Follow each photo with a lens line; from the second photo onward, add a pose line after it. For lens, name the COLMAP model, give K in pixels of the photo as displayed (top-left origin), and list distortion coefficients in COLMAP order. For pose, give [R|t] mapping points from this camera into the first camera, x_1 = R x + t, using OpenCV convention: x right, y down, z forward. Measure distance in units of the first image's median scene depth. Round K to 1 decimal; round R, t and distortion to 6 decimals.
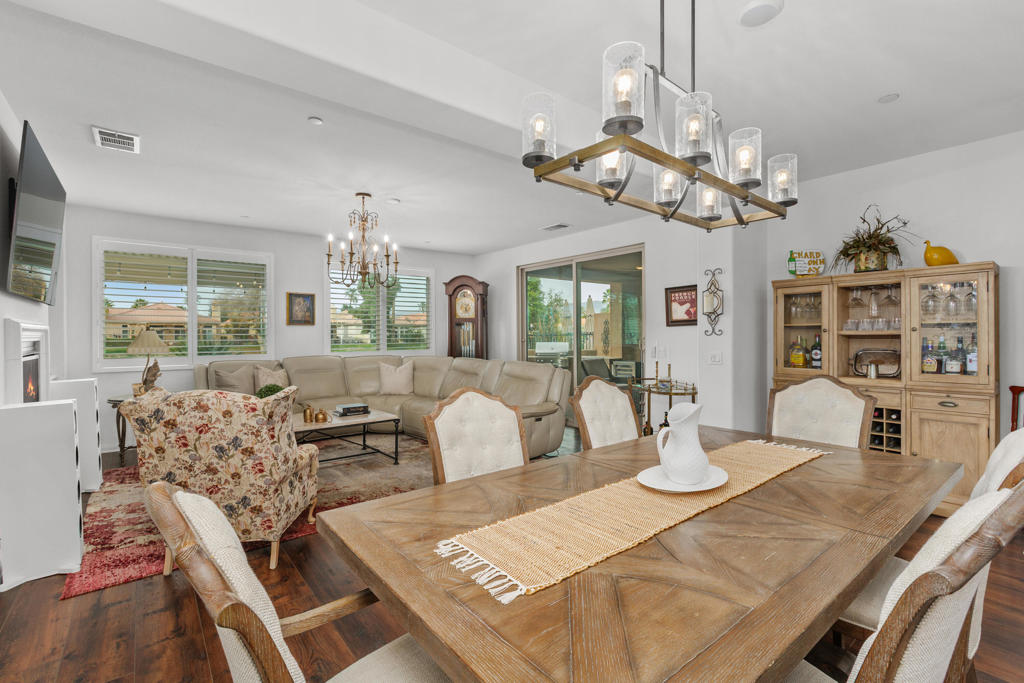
lens RADIAL K [[467.4, 0, 509.6], [0, 467.4, 339.9], [0, 0, 1]] dist [0.000018, -0.000065]
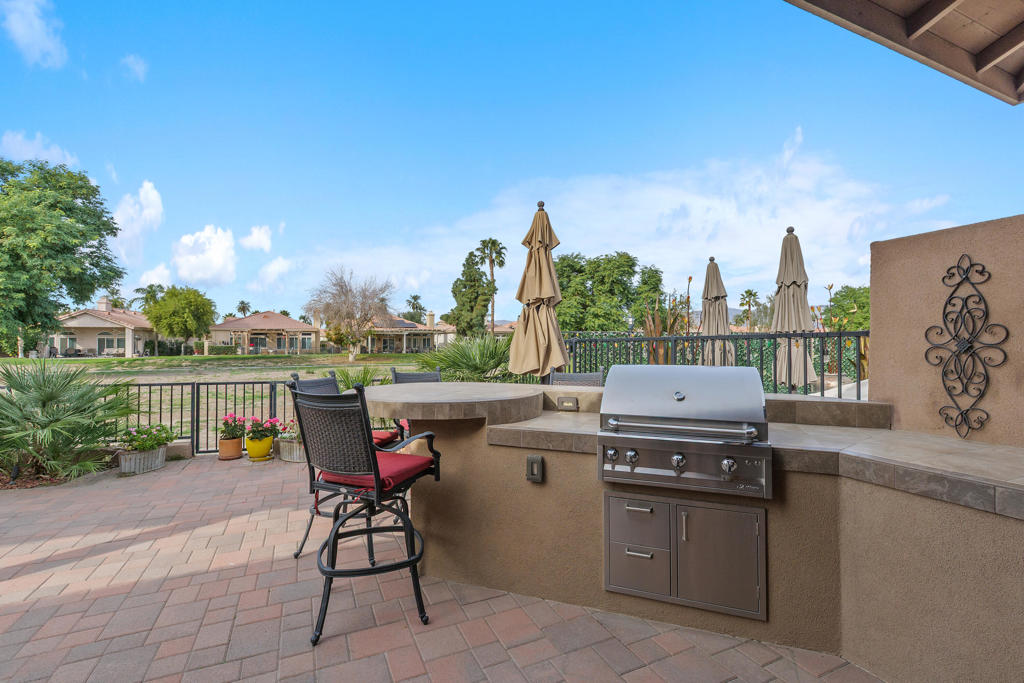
lens RADIAL K [[464.0, 0, 512.2], [0, 464.0, 339.1], [0, 0, 1]] dist [-0.000046, 0.000309]
pose [[0.969070, 0.002115, -0.246777, 0.150723], [-0.007386, 0.999764, -0.020435, -0.006295], [0.246676, 0.021625, 0.968857, 1.678696]]
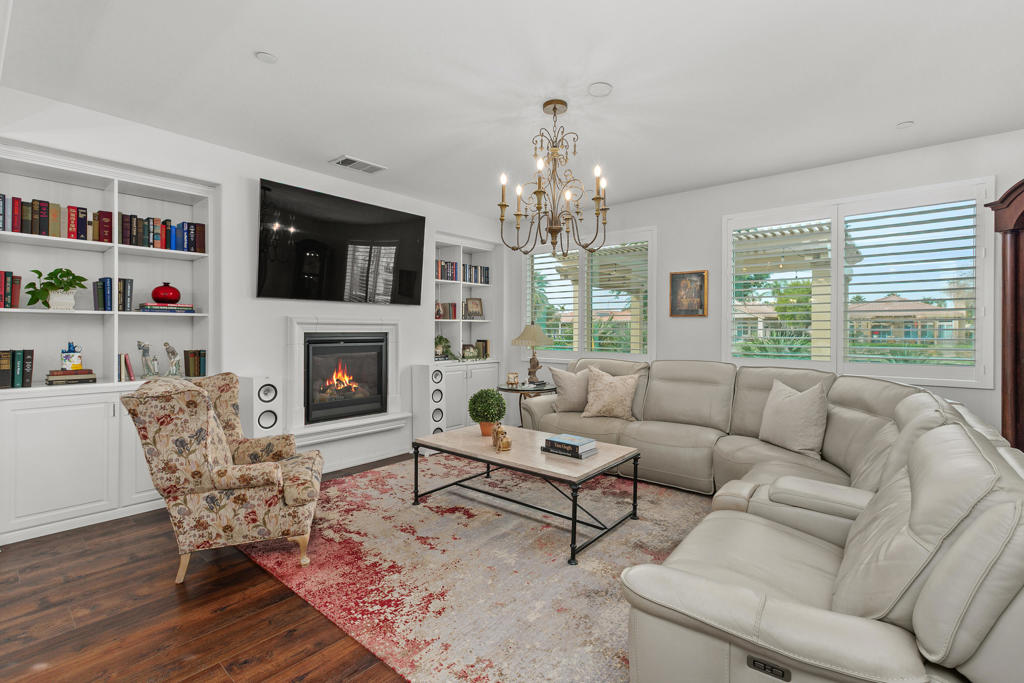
lens RADIAL K [[463.3, 0, 515.4], [0, 463.3, 332.2], [0, 0, 1]] dist [0.002503, 0.000222]
pose [[0.201851, 0.013015, -0.979330, 0.259160], [-0.017951, 0.999793, 0.009587, -0.011323], [0.979252, 0.015645, 0.202043, 0.747468]]
